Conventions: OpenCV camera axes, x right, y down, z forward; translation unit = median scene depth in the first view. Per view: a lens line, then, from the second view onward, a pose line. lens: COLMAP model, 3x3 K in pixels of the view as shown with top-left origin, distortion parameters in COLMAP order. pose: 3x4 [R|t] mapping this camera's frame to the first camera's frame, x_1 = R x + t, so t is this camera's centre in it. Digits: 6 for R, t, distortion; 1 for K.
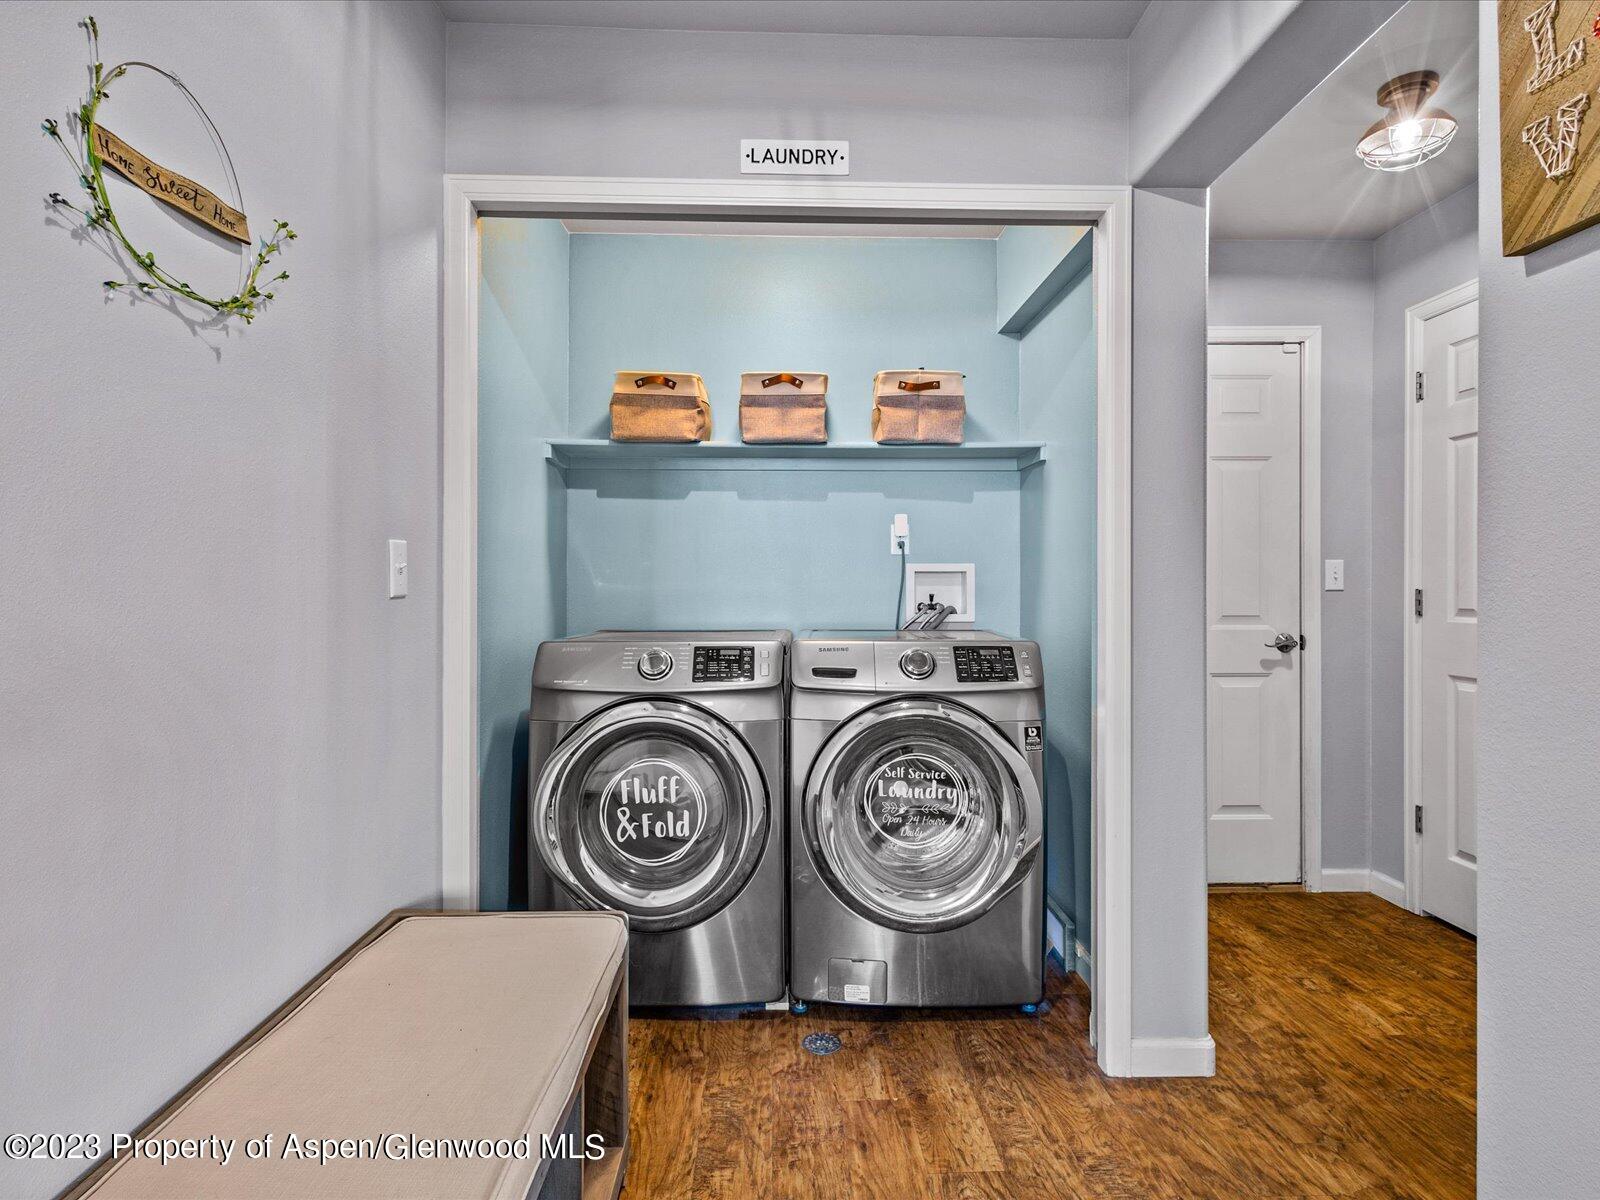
lens RADIAL K [[831.9, 0, 800.3], [0, 831.9, 586.5], [0, 0, 1]] dist [0.011818, -0.000437]
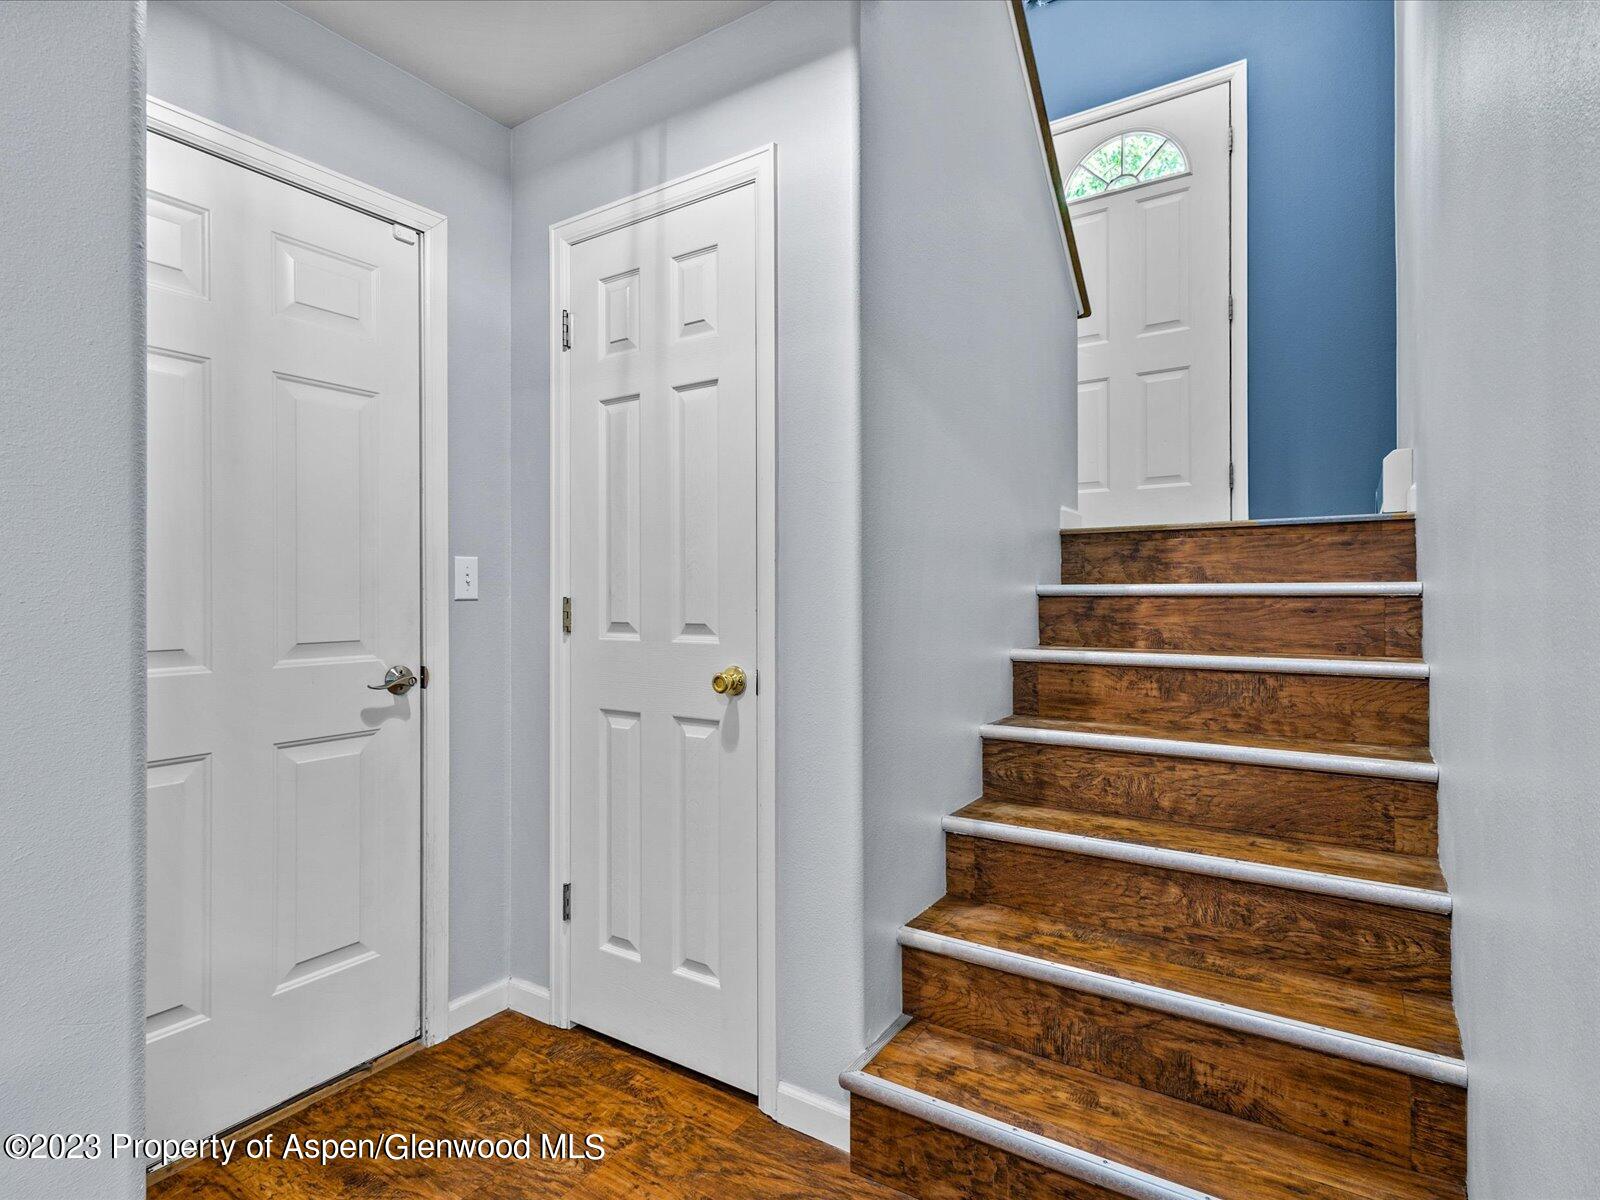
lens RADIAL K [[831.9, 0, 798.3], [0, 831.9, 592.9], [0, 0, 1]] dist [0.011818, -0.000437]
pose [[0.579737, 0.008651, 0.814757, 0.231091], [0.008728, 0.999820, -0.016826, 0.012678], [-0.814757, 0.016866, 0.579558, 0.368536]]
